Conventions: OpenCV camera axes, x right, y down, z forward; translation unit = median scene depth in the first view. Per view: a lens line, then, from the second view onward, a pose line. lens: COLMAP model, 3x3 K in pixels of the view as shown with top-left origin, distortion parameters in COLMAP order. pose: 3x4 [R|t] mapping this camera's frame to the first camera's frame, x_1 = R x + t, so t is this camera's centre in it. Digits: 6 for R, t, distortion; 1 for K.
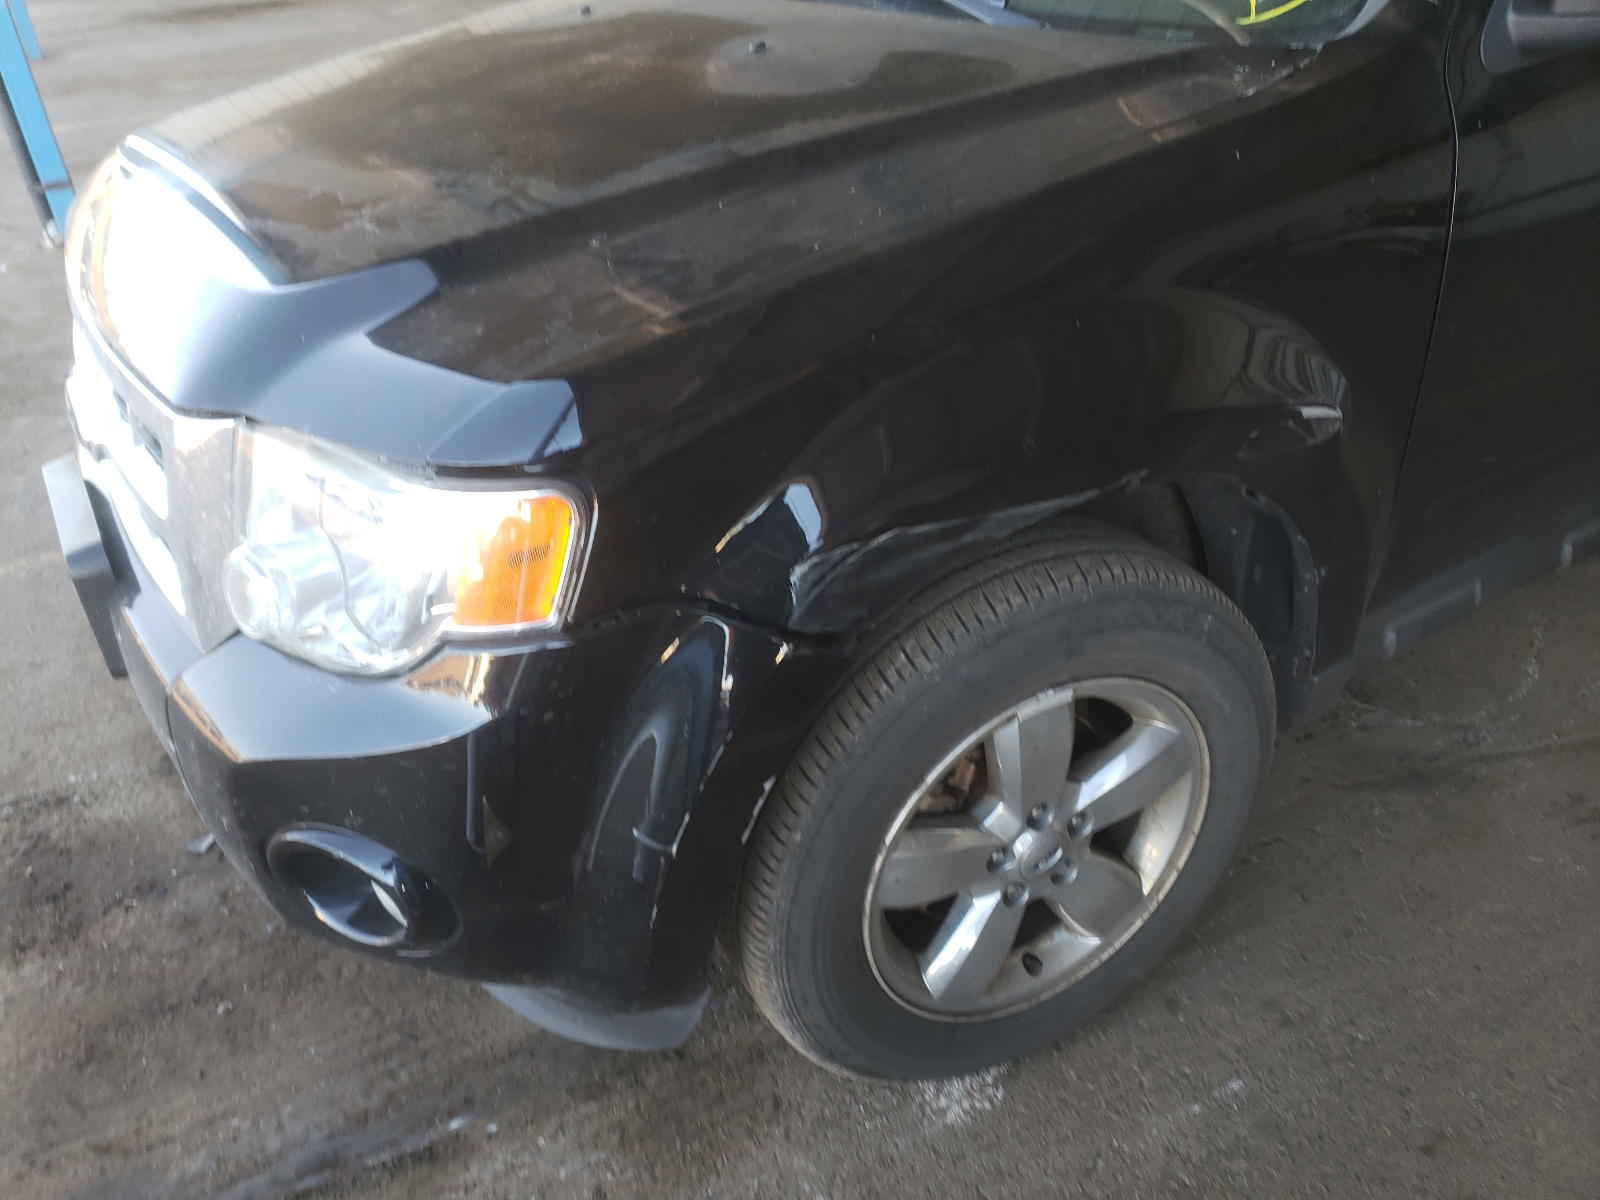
lens RADIAL K [[1228.0, 0, 800.0], [0, 1228.0, 600.0], [0, 0, 1]] dist [0.074642, -0.071395]
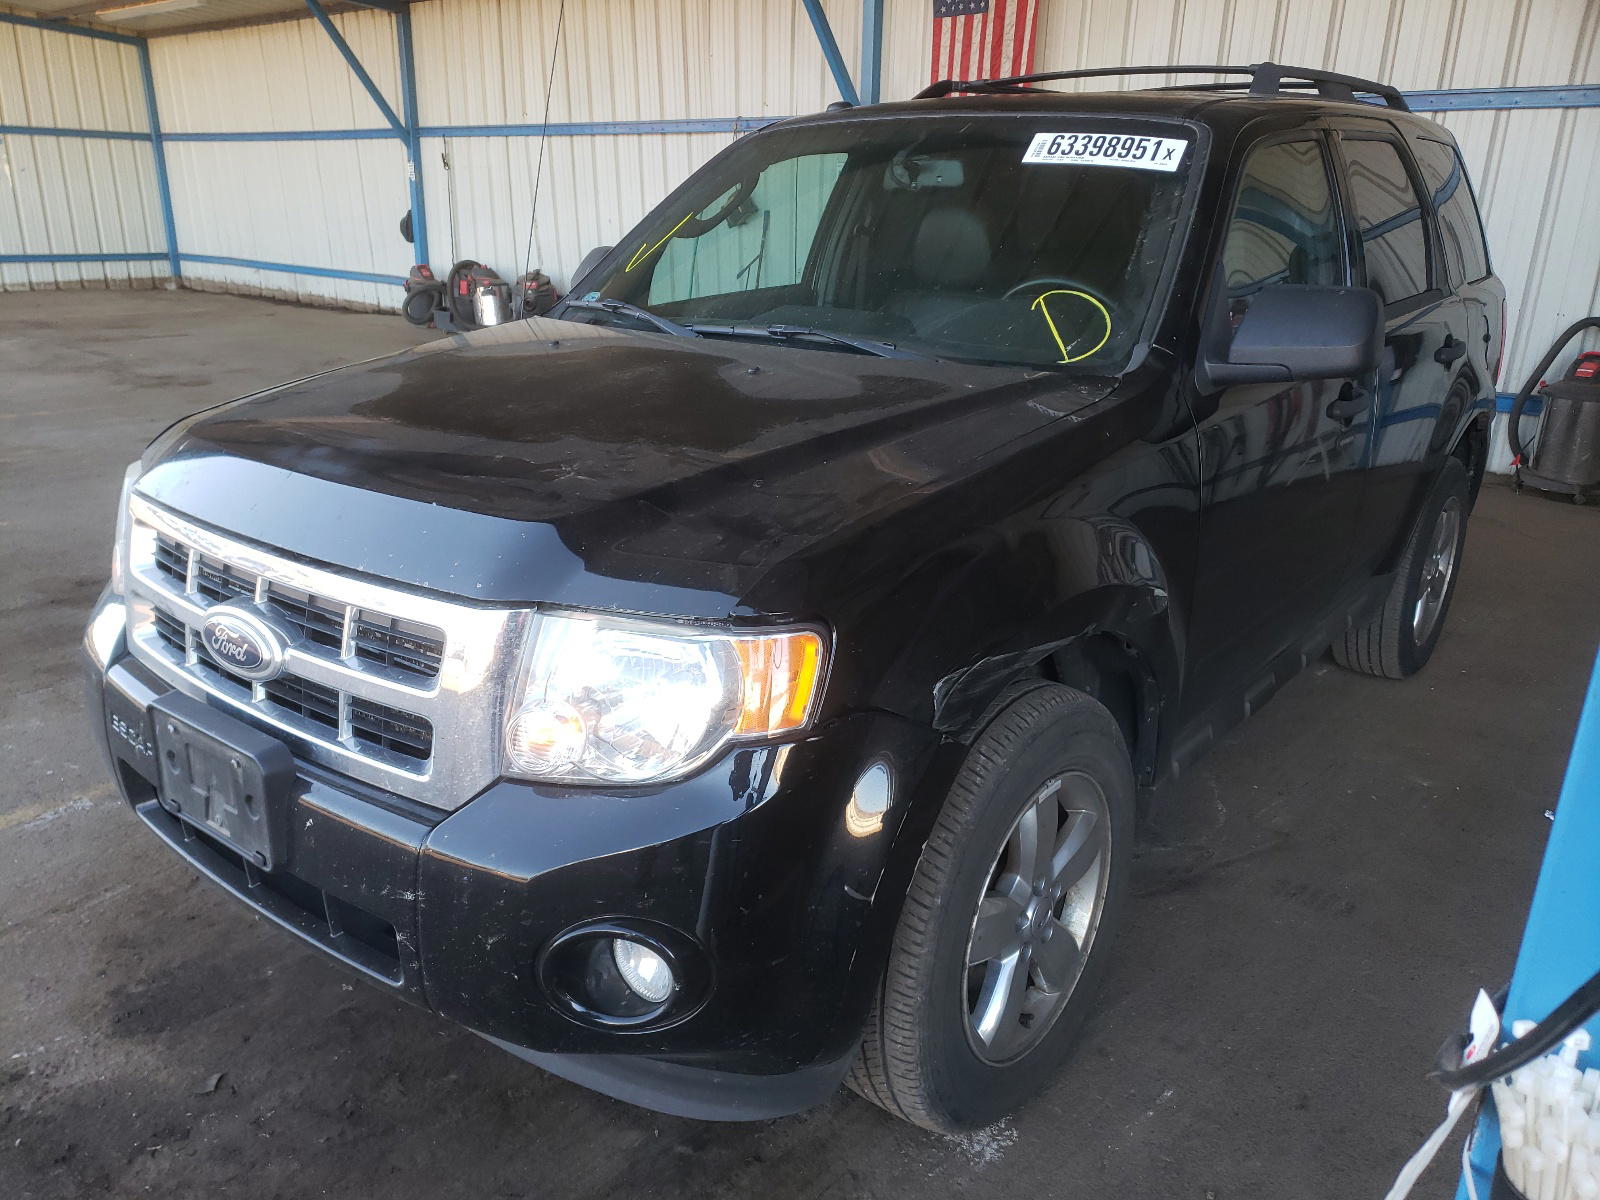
lens RADIAL K [[1165.6, 0, 800.0], [0, 1165.6, 600.0], [0, 0, 1]] dist [0.003277, 0.000113]
pose [[0.946278, -0.041599, 0.320666, -0.456965], [0.121815, 0.964489, -0.234353, 0.139709], [-0.299530, 0.260825, 0.917743, -0.191956]]
